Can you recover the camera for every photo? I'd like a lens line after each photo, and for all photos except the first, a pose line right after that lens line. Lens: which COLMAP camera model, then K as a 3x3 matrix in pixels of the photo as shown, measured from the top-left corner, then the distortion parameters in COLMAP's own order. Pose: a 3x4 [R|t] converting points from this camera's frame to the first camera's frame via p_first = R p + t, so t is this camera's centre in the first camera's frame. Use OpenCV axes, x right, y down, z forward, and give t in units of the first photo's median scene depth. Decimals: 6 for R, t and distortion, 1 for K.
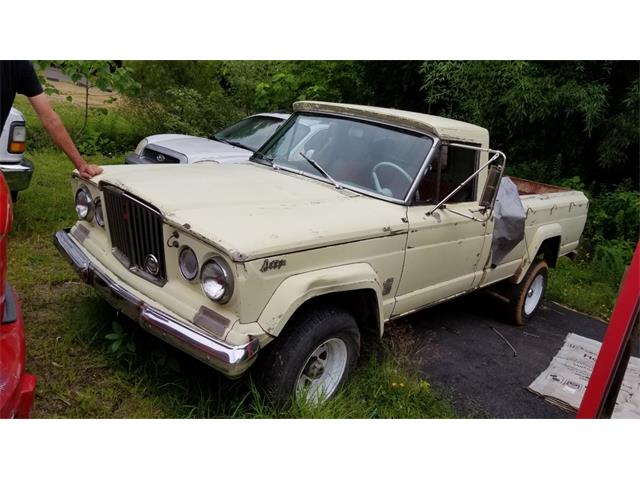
lens RADIAL K [[525.9, 0, 320.0], [0, 525.9, 240.0], [0, 0, 1]] dist [0.007251, 0.000826]
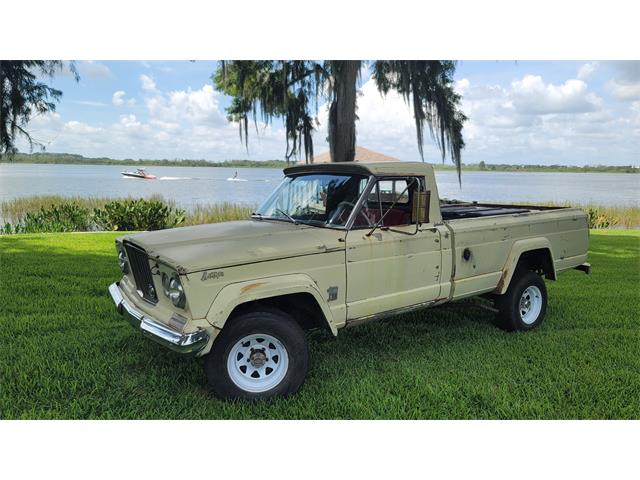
lens RADIAL K [[476.6, 0, 312.1], [0, 476.6, 242.0], [0, 0, 1]] dist [0.042513, -0.000726]
pose [[0.963214, -0.136276, -0.231619, 0.377297], [0.101493, 0.982527, -0.156012, 0.146292], [0.248833, 0.126765, 0.960215, -0.136292]]
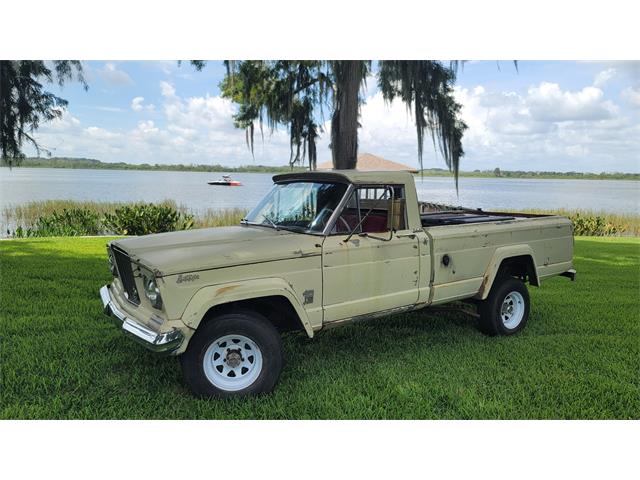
lens RADIAL K [[476.7, 0, 320.0], [0, 476.7, 240.0], [0, 0, 1]] dist [0.040286, -0.000037]
pose [[0.960947, -0.133155, -0.242591, 0.482551], [0.092274, 0.980635, -0.172746, 0.164364], [0.260896, 0.143615, 0.954625, -0.161343]]
